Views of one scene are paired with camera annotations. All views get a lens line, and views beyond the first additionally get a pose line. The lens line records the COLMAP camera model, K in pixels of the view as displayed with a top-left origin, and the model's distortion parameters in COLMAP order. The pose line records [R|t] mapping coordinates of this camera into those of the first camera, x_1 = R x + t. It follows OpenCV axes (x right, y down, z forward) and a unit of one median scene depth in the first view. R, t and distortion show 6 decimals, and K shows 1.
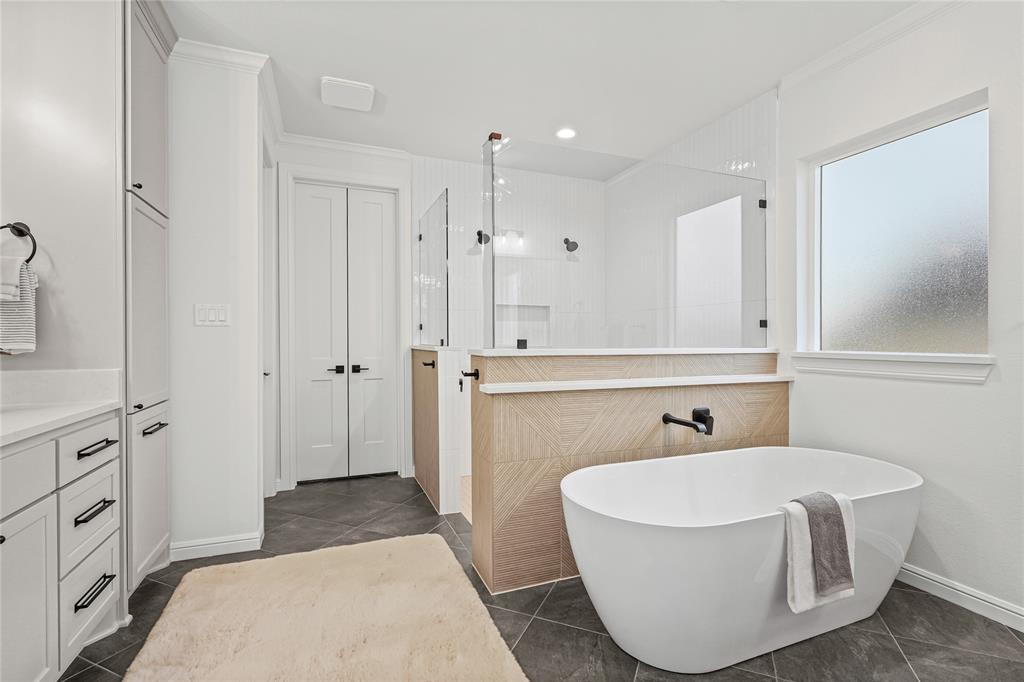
lens RADIAL K [[470.5, 0, 511.3], [0, 470.5, 341.6], [0, 0, 1]] dist [-0.000758, 0.000789]
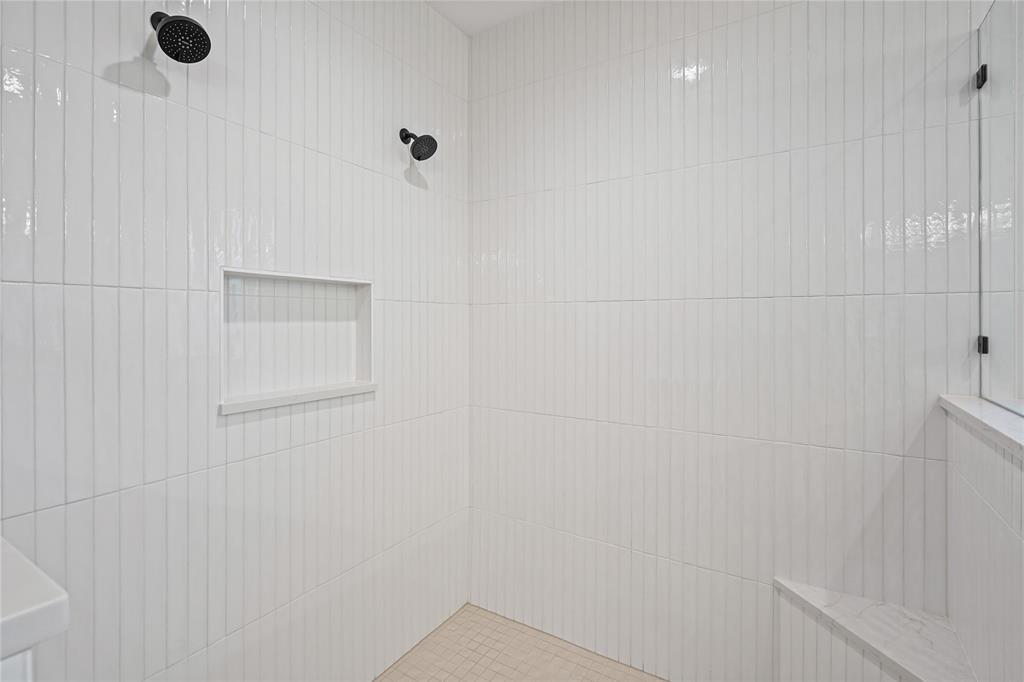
lens RADIAL K [[475.9, 0, 511.8], [0, 475.9, 338.6], [0, 0, 1]] dist [-0.000794, 0.000162]
pose [[0.806260, -0.019890, 0.591227, -0.153652], [0.002054, 0.999523, 0.030824, -0.096225], [-0.591558, -0.023638, 0.805916, 1.393794]]
